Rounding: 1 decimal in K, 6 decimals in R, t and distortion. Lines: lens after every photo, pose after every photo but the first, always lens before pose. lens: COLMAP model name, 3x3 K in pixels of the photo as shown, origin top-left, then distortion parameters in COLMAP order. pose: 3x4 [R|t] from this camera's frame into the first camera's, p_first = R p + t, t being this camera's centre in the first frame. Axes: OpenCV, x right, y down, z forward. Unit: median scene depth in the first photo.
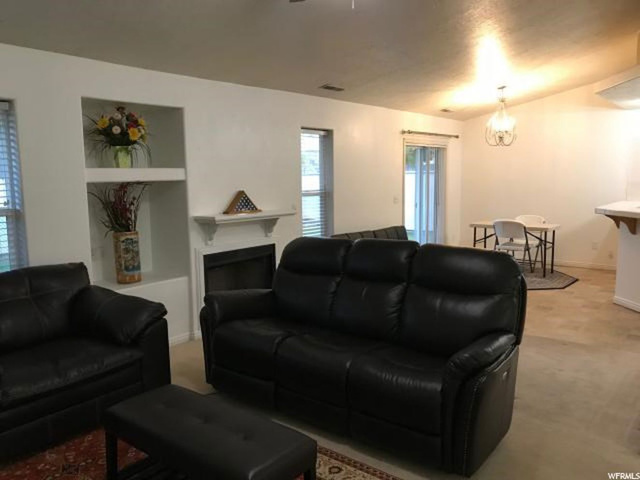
lens RADIAL K [[541.3, 0, 320.0], [0, 541.3, 240.0], [0, 0, 1]] dist [0.013392, -0.004154]
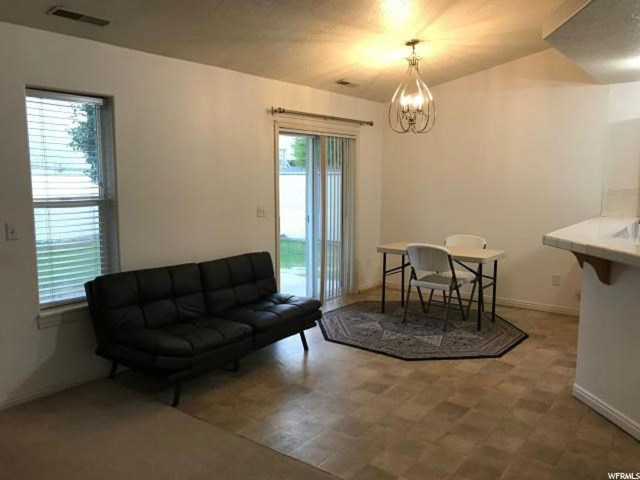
lens RADIAL K [[541.3, 0, 320.0], [0, 541.3, 240.0], [0, 0, 1]] dist [0.013392, -0.004154]
pose [[0.999664, 0.011137, 0.023413, 0.155347], [-0.011029, 0.999928, -0.004733, -0.029210], [-0.023464, 0.004474, 0.999715, 0.258875]]
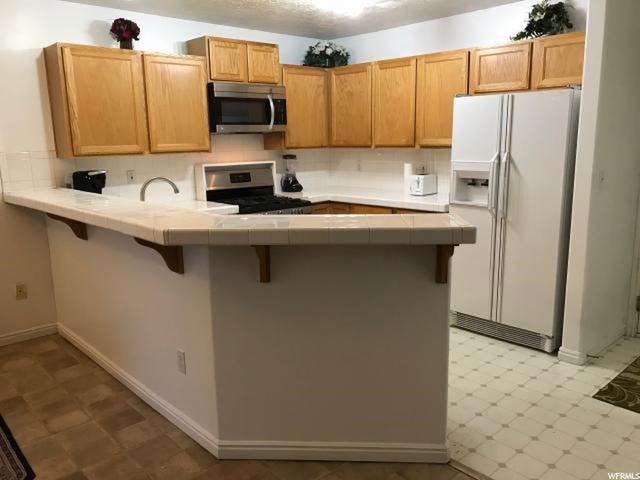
lens RADIAL K [[541.3, 0, 320.0], [0, 541.3, 240.0], [0, 0, 1]] dist [0.013392, -0.004154]
pose [[0.164540, -0.183308, 0.969188, 0.126897], [0.140294, 0.976939, 0.160957, -0.055751], [-0.976342, 0.109487, 0.186463, 0.520789]]
